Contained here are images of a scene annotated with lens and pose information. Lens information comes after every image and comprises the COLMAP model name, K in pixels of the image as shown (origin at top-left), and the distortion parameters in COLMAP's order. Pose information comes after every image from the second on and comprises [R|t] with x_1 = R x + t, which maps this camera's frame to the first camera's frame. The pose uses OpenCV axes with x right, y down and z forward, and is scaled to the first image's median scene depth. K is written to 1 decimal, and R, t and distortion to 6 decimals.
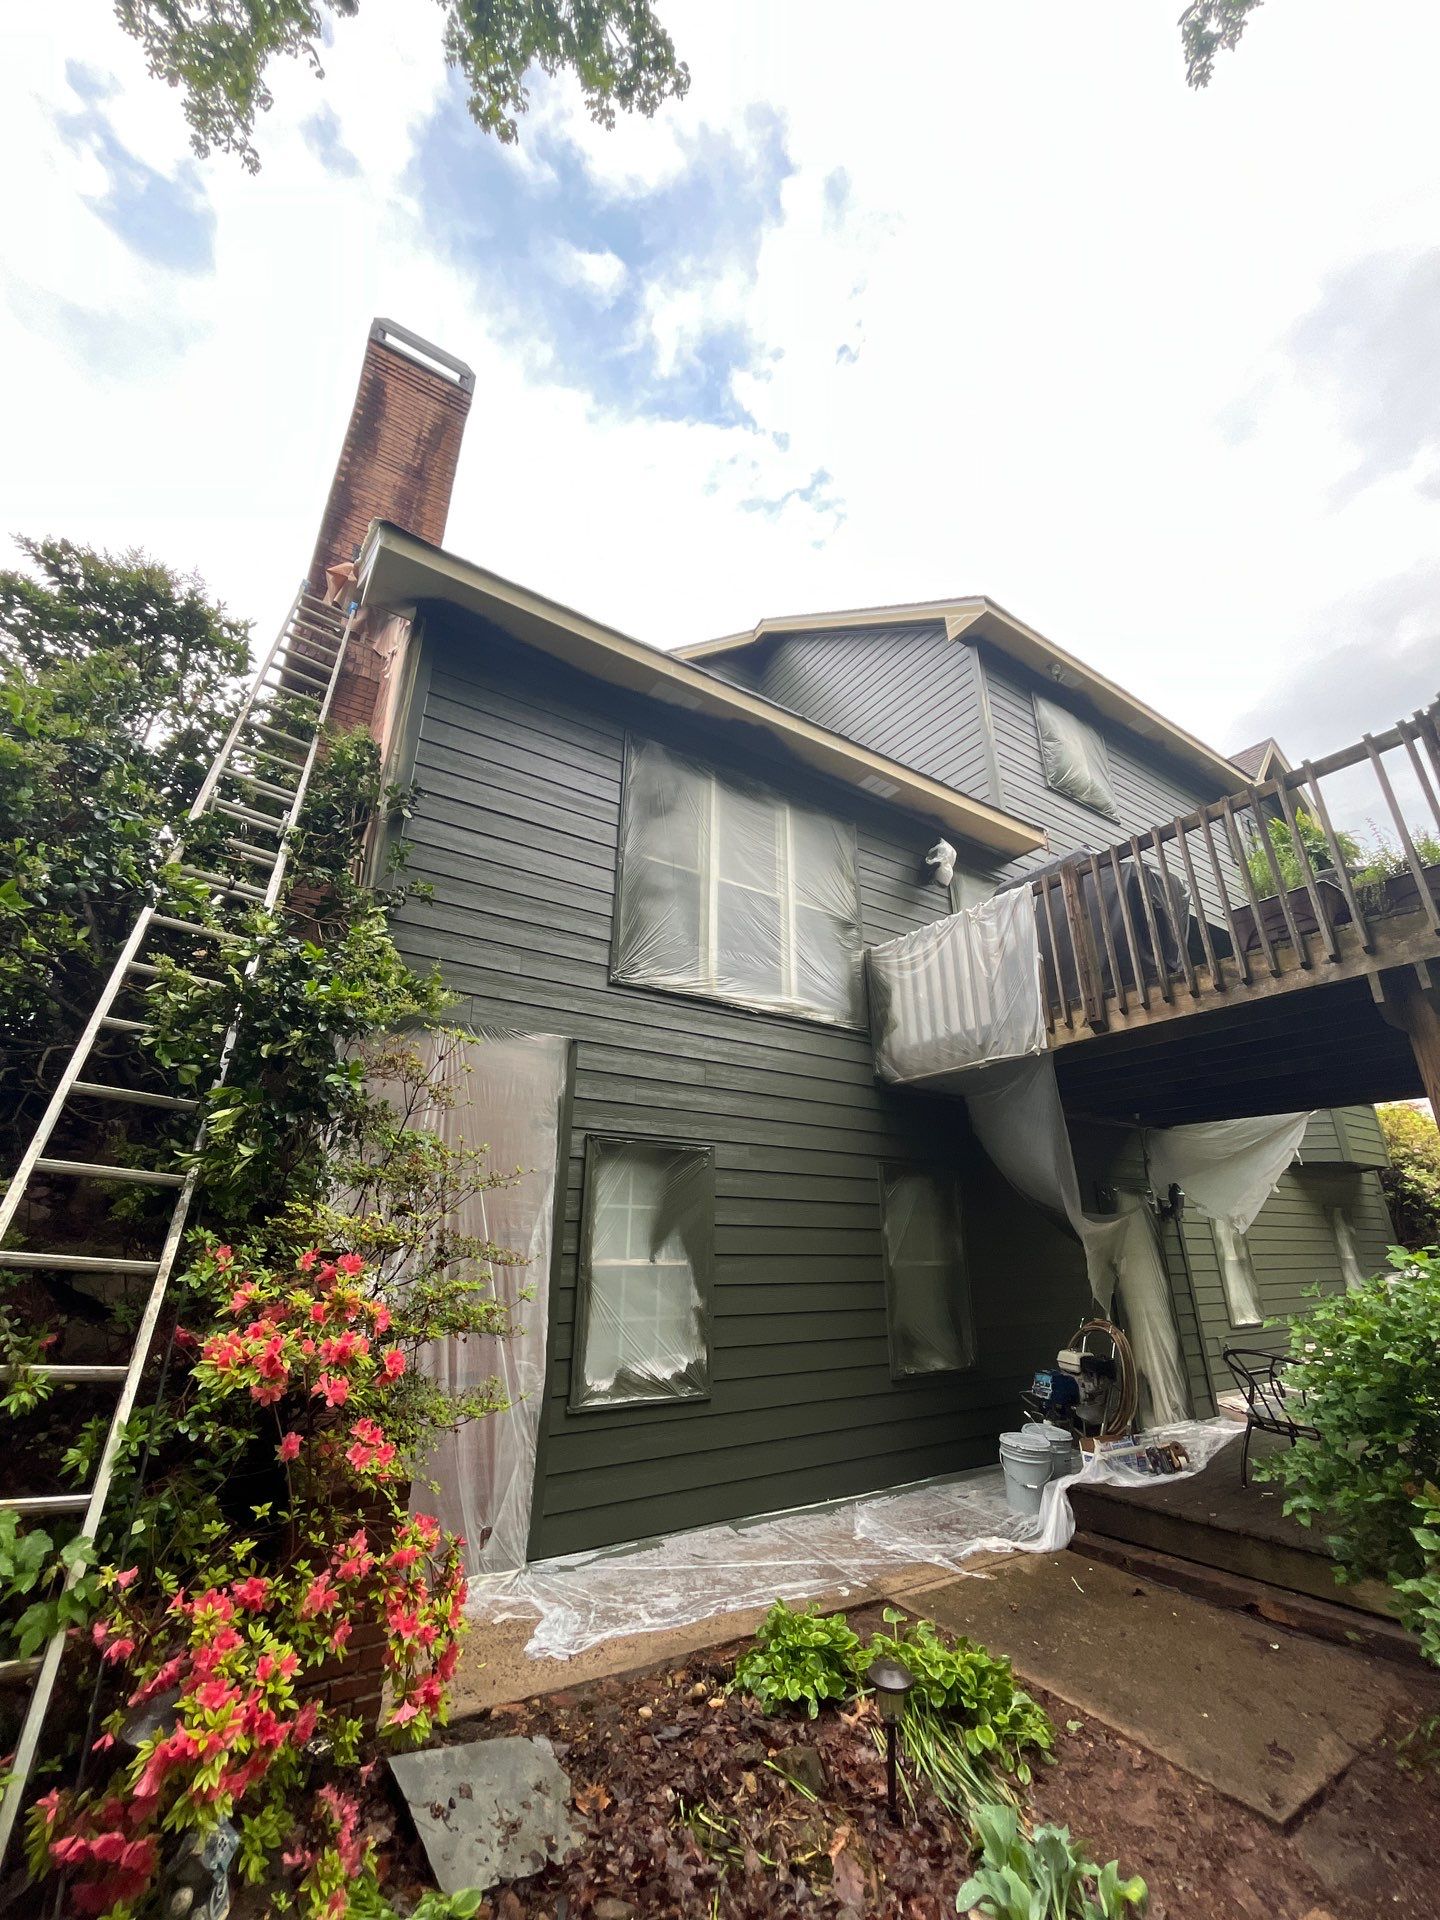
lens RADIAL K [[771.0, 0, 722.2], [0, 771.0, 952.0], [0, 0, 1]] dist [0.000326, -0.000210]
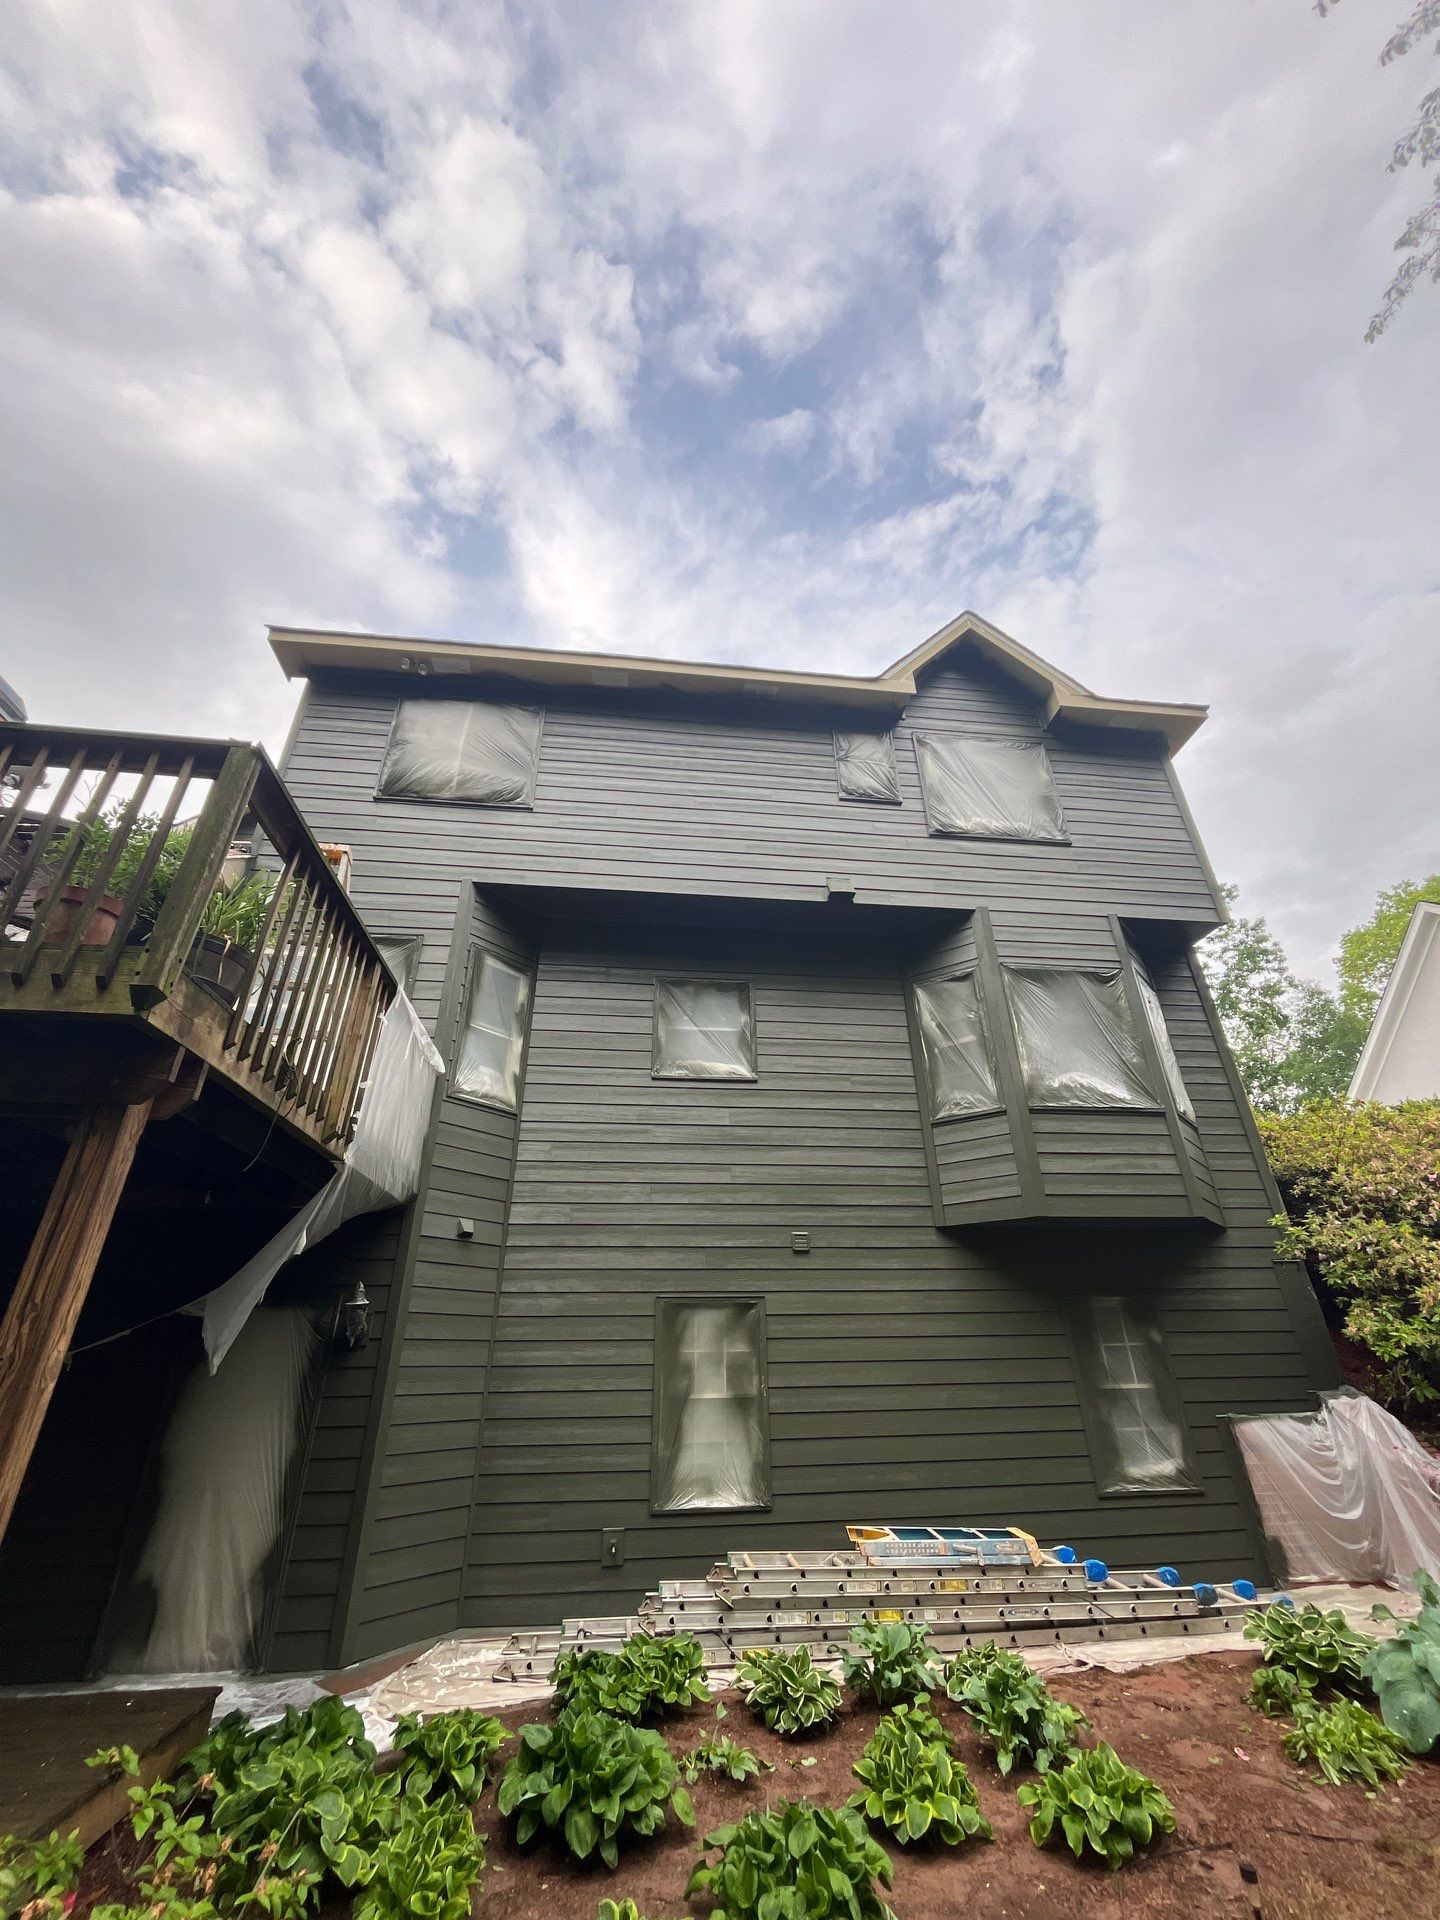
lens RADIAL K [[764.5, 0, 721.8], [0, 764.5, 956.0], [0, 0, 1]] dist [-0.003008, -0.000480]
pose [[0.891560, -0.222779, -0.394323, 1.000484], [0.177465, 0.972875, -0.148394, 0.135541], [0.416686, 0.062323, 0.906912, 0.398476]]
